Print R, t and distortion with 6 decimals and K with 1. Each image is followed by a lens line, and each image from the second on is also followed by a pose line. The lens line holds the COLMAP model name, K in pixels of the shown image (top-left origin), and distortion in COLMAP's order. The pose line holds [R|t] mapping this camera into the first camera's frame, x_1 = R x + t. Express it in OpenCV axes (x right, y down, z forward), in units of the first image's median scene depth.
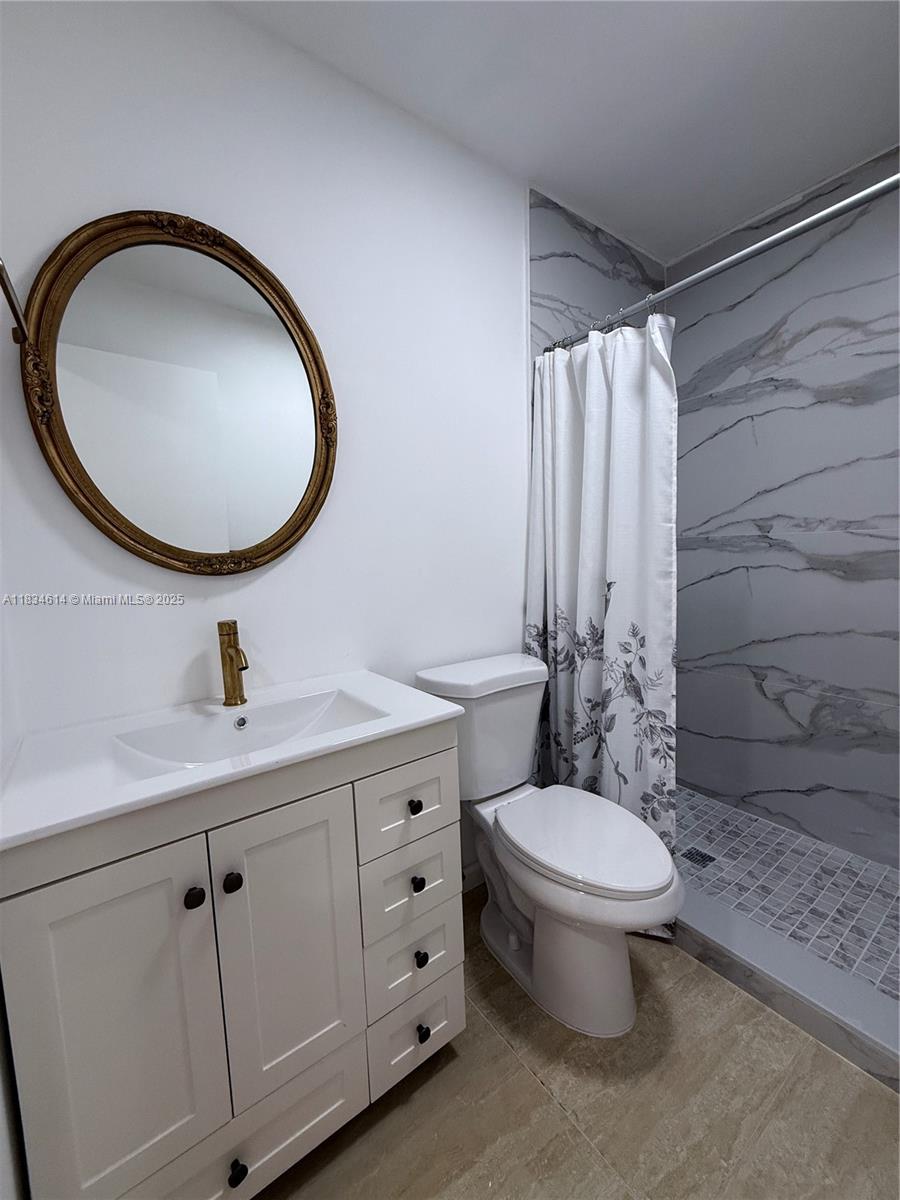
lens RADIAL K [[480.0, 0, 453.0], [0, 480.0, 596.2], [0, 0, 1]] dist [0.001300, 0.000173]
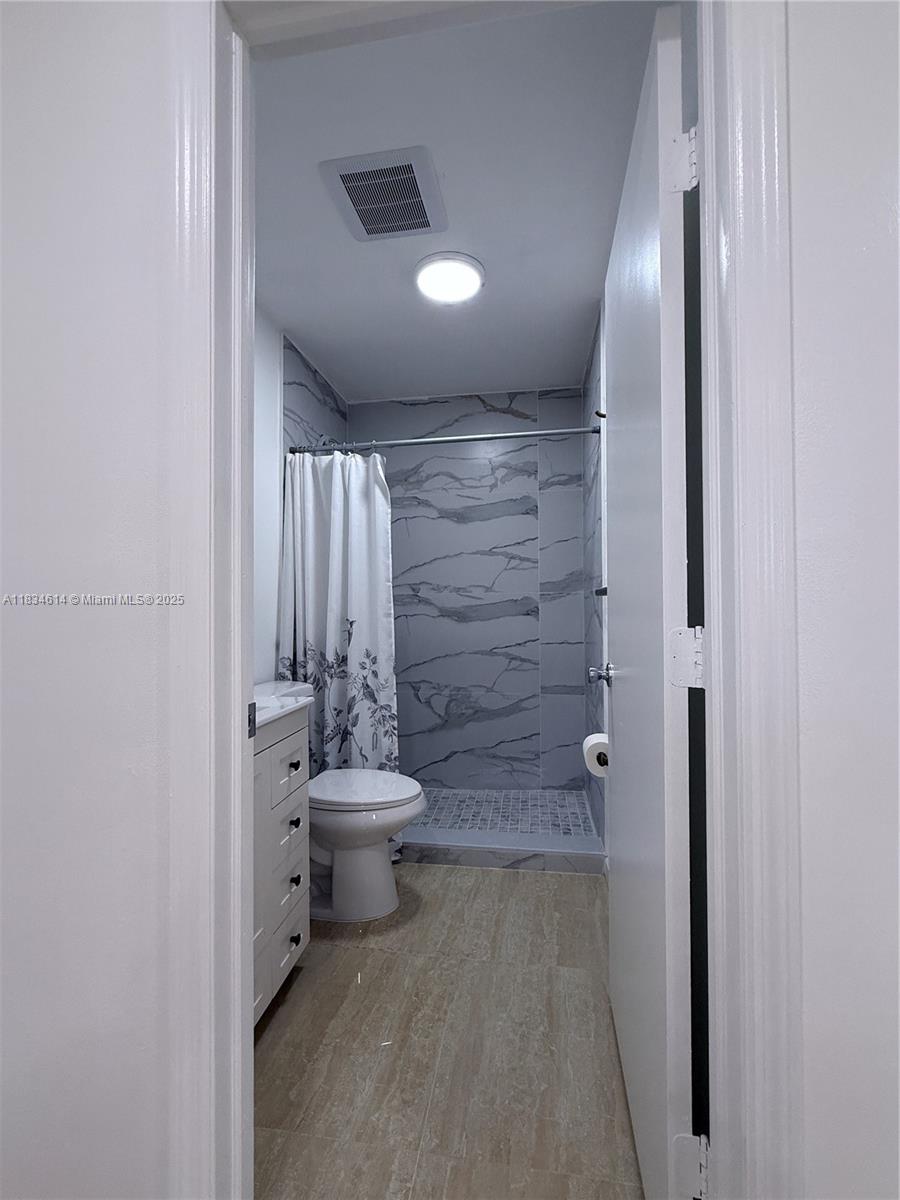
lens RADIAL K [[523.0, 0, 449.2], [0, 523.0, 599.5], [0, 0, 1]] dist [0.000210, -0.000012]
pose [[0.710282, 0.033561, 0.703117, -0.539286], [0.054707, 0.993210, -0.102671, 0.079540], [-0.701788, 0.111391, 0.703623, -0.300773]]
